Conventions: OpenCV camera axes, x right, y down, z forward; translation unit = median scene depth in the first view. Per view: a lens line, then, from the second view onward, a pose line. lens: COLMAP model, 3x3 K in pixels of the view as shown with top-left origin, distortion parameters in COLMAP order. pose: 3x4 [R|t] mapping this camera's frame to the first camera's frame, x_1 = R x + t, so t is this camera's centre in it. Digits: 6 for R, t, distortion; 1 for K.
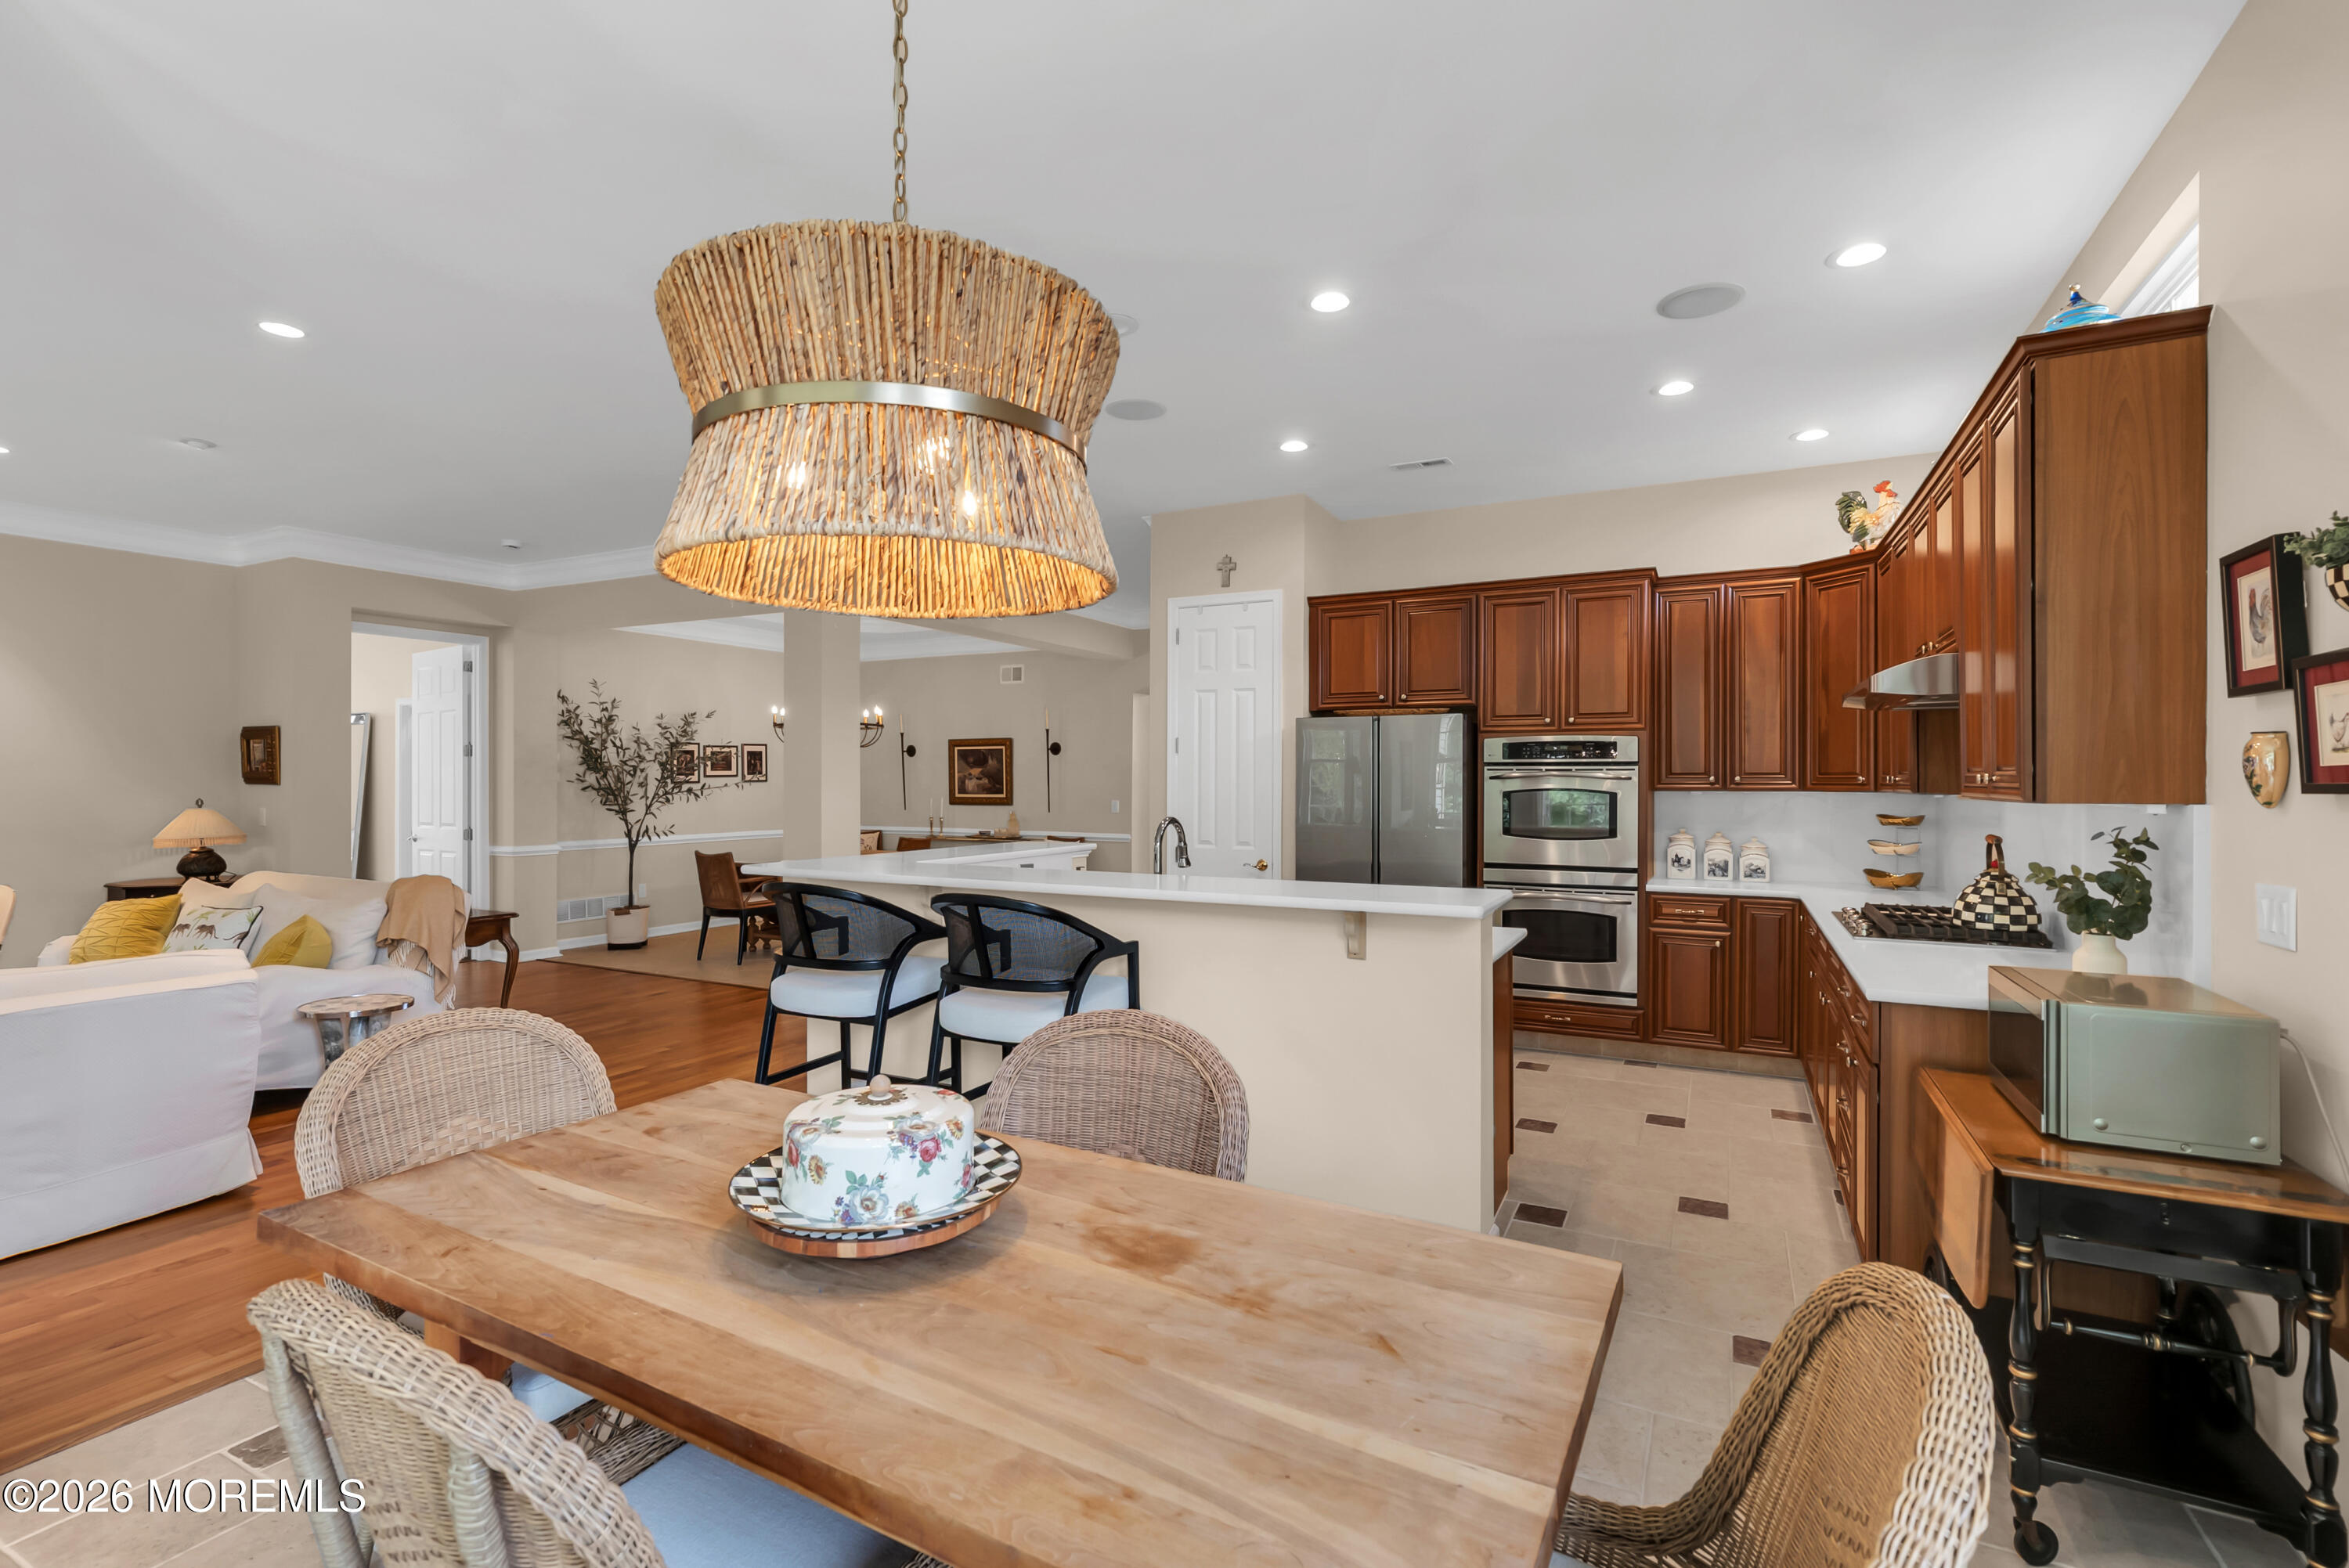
lens RADIAL K [[1102.9, 0, 1171.2], [0, 1102.9, 778.8], [0, 0, 1]] dist [-0.009125, 0.000711]
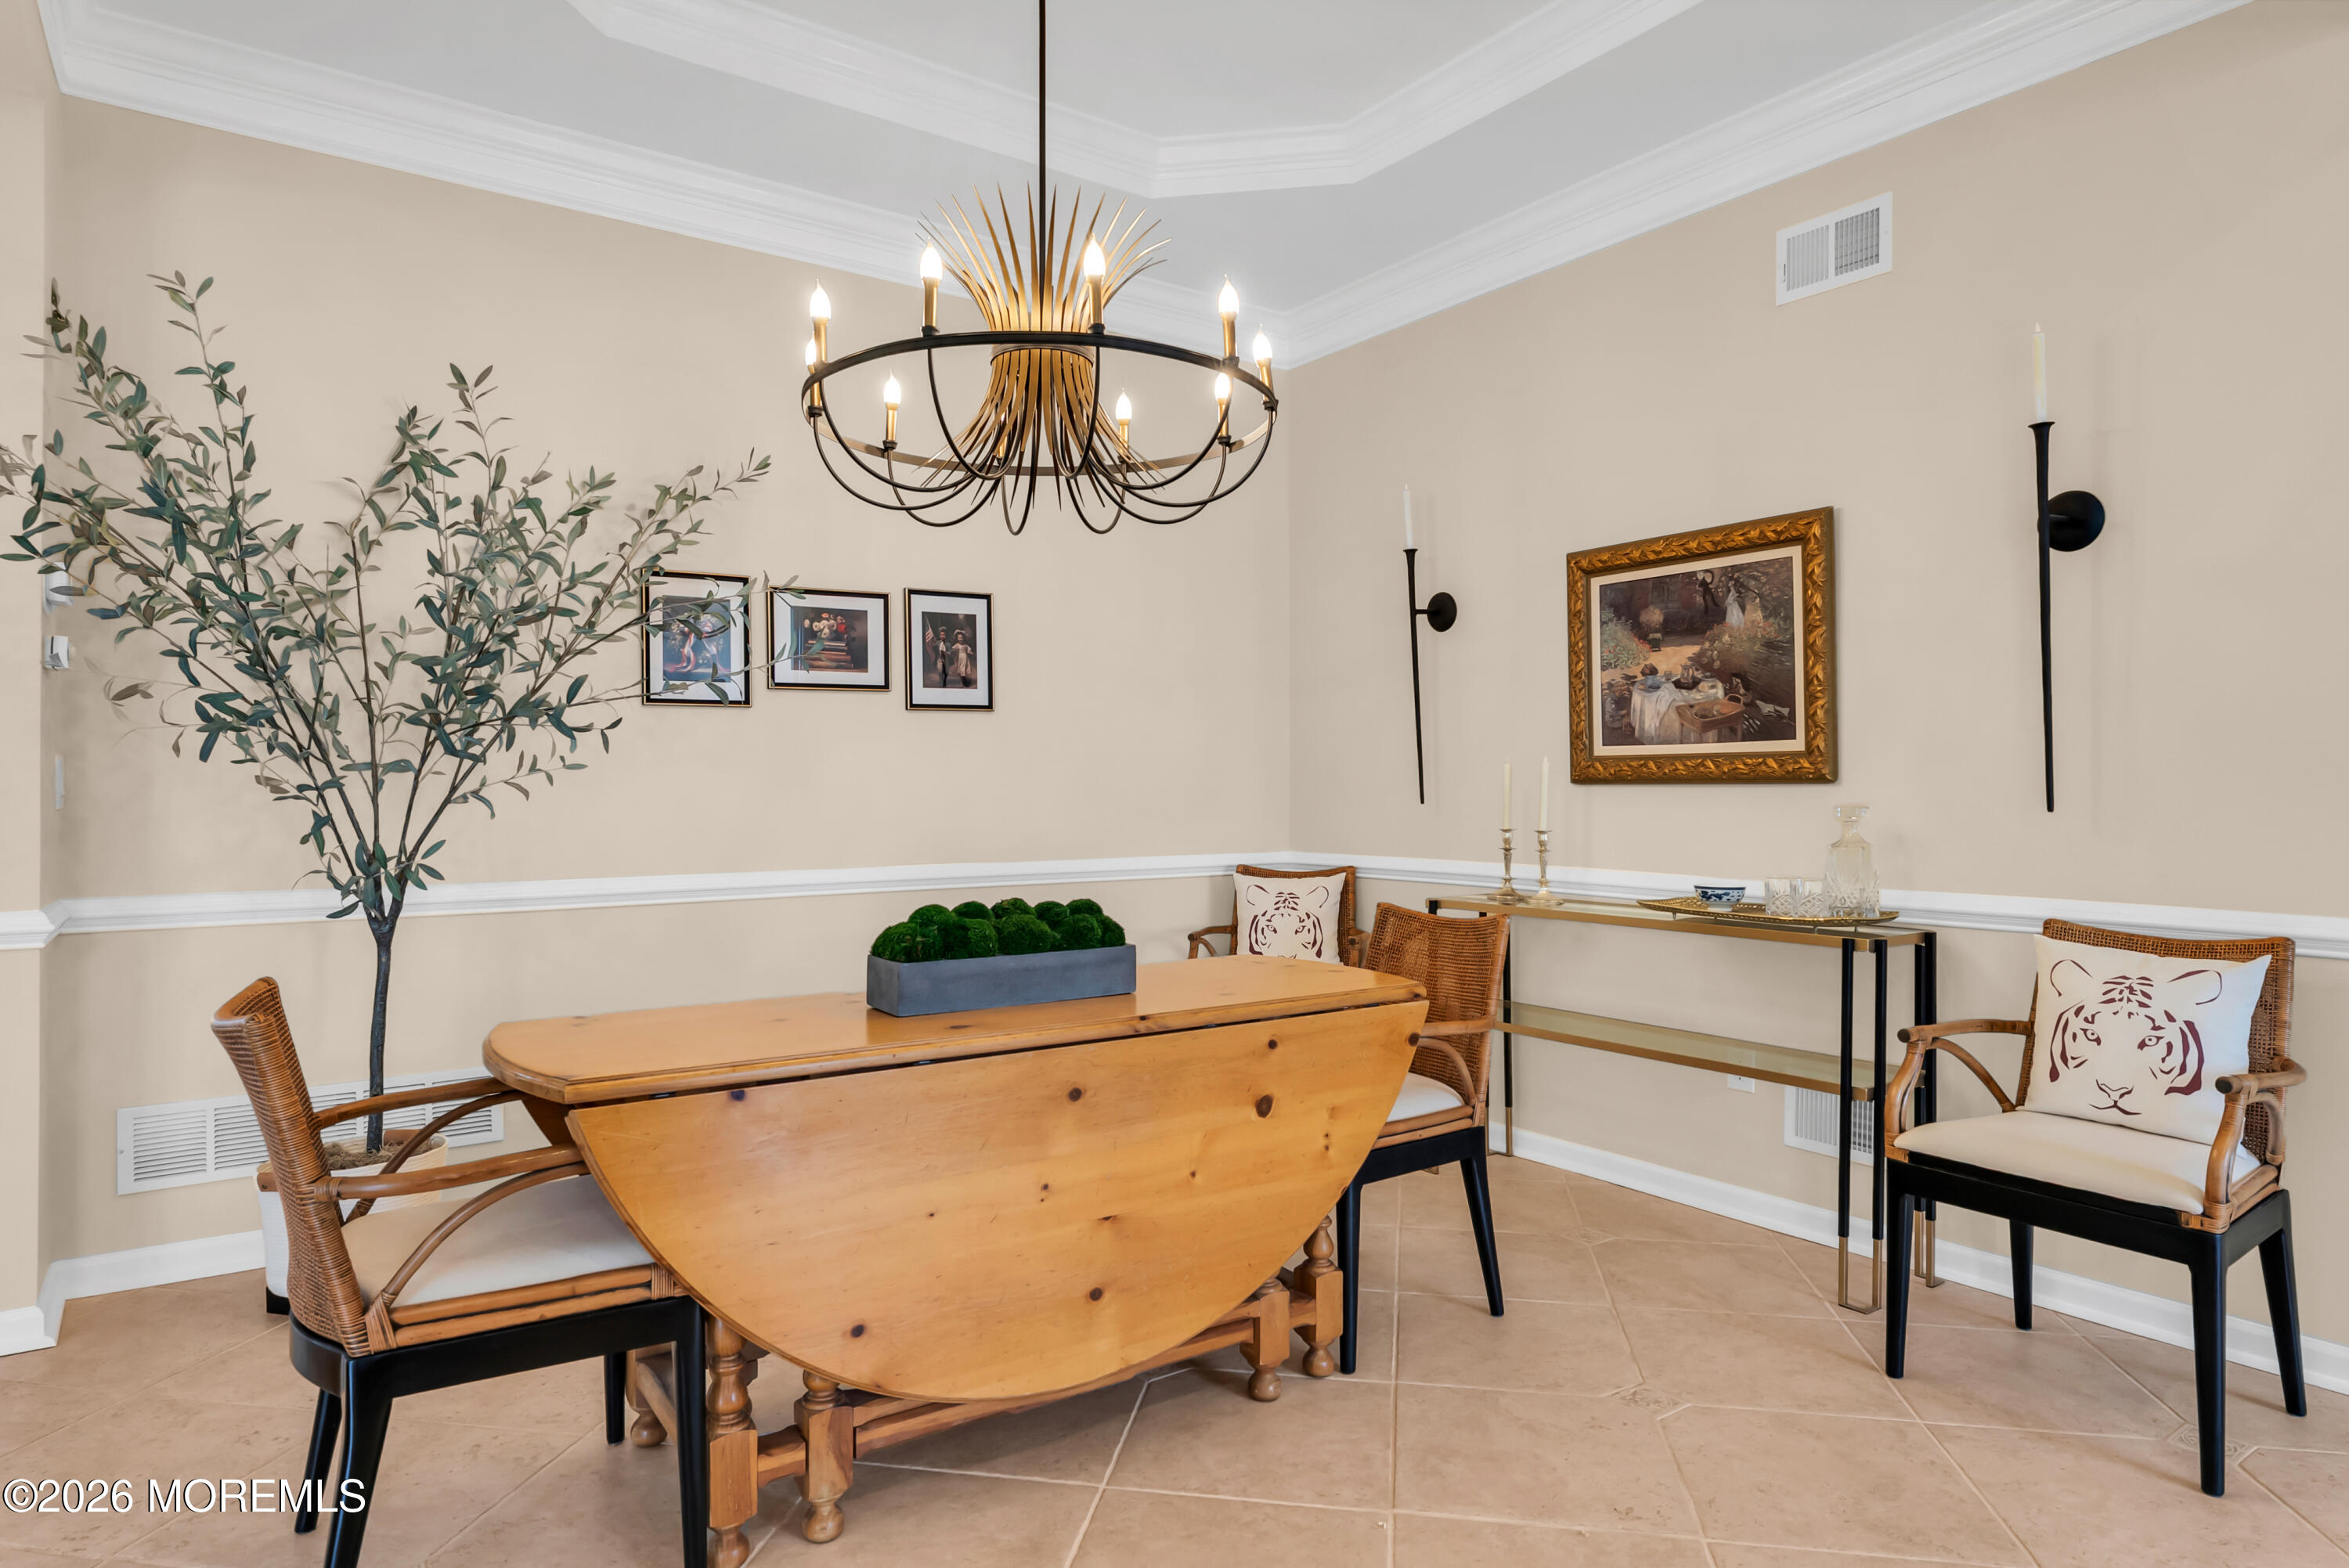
lens RADIAL K [[1381.4, 0, 1181.8], [0, 1381.4, 754.4], [0, 0, 1]] dist [0.014284, 0.000312]
pose [[0.895157, -0.008403, -0.445671, -0.136207], [-0.001045, 0.999780, -0.020949, 0.023910], [0.445749, 0.019218, 0.894951, 0.656105]]
